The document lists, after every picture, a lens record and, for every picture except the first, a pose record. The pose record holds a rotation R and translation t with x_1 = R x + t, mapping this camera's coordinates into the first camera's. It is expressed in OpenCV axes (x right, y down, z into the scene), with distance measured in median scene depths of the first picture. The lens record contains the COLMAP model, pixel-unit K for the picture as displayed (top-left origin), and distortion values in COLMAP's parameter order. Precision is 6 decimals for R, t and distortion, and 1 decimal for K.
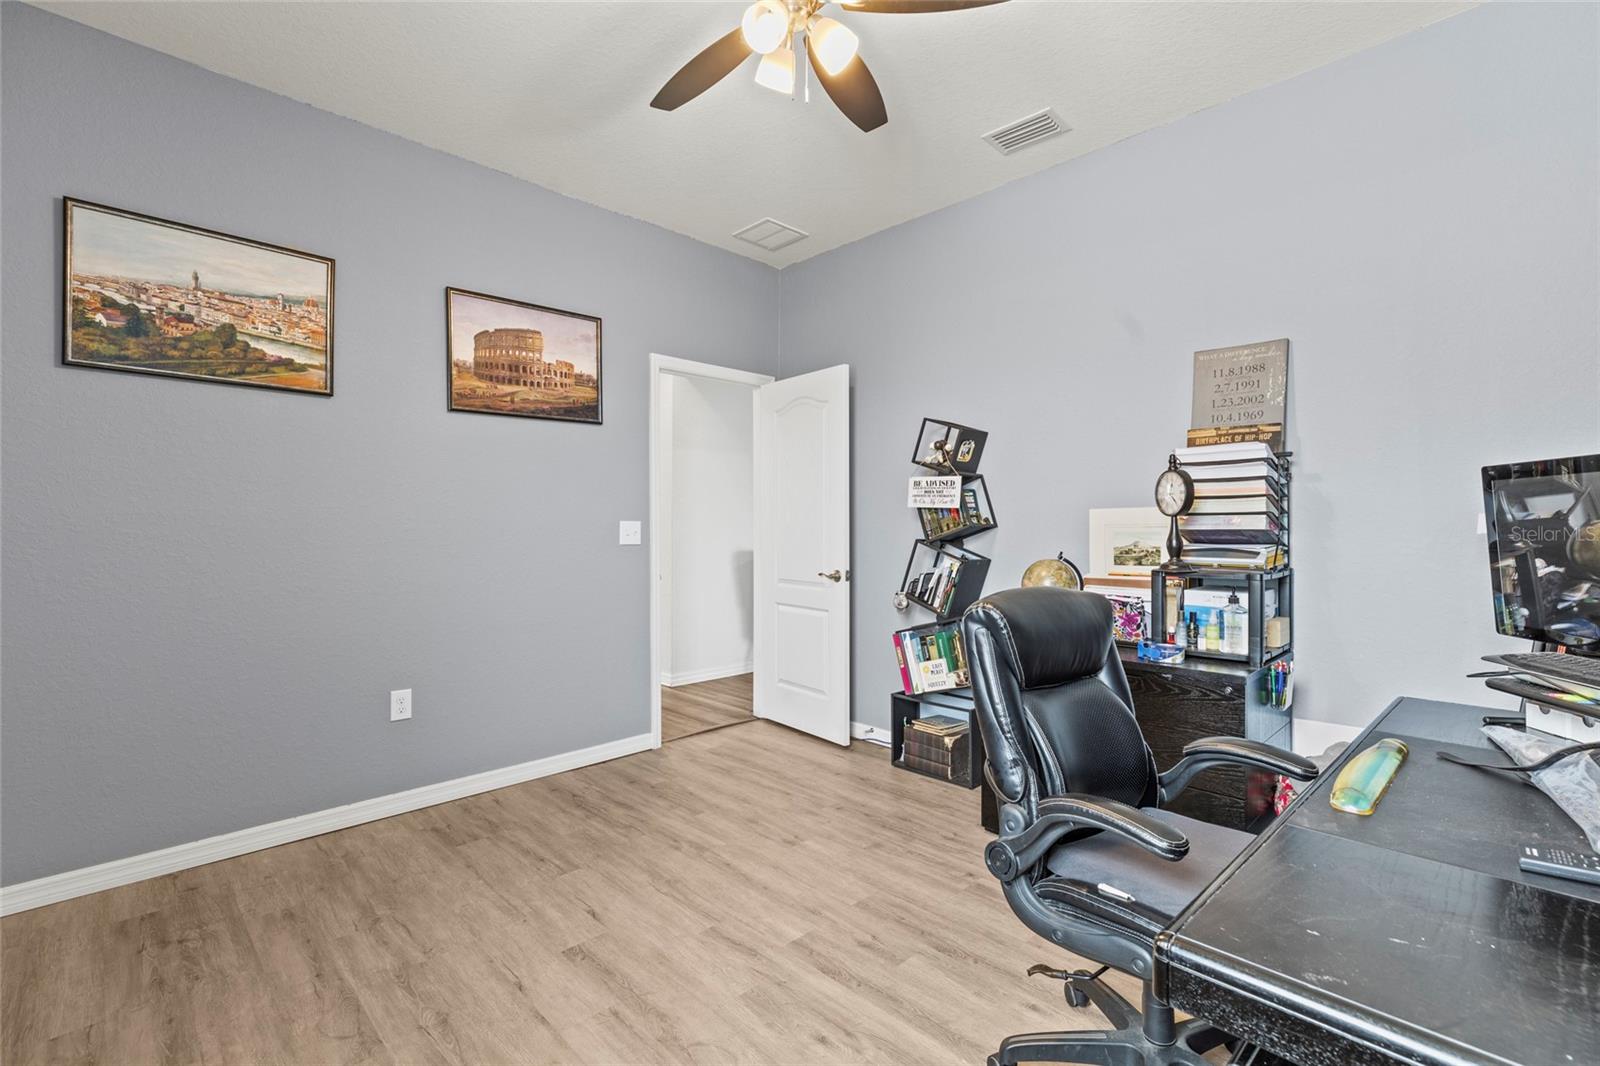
lens RADIAL K [[719.6, 0, 795.2], [0, 719.6, 523.8], [0, 0, 1]] dist [0.002620, -0.000090]
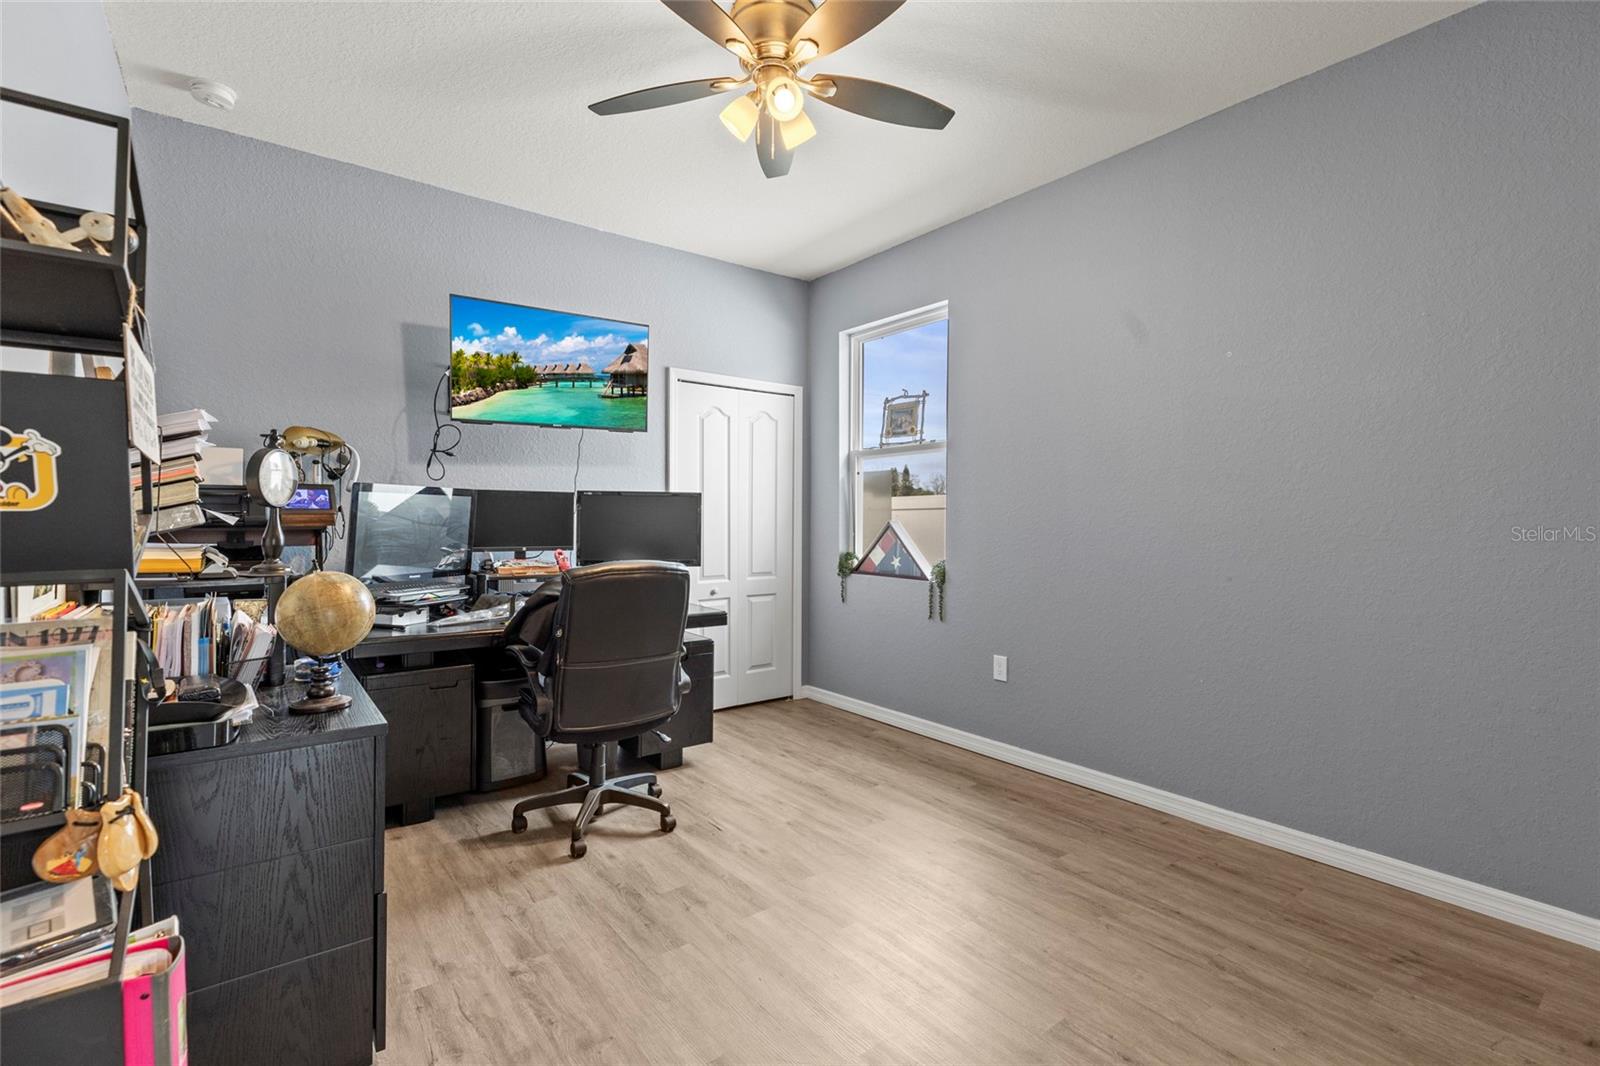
lens RADIAL K [[719.6, 0, 795.2], [0, 719.6, 523.8], [0, 0, 1]] dist [0.002620, -0.000090]
pose [[-0.993062, -0.004771, 0.117499, -0.168598], [-0.004400, 0.999984, 0.003415, 0.001769], [-0.117513, 0.002874, -0.993067, 2.021722]]
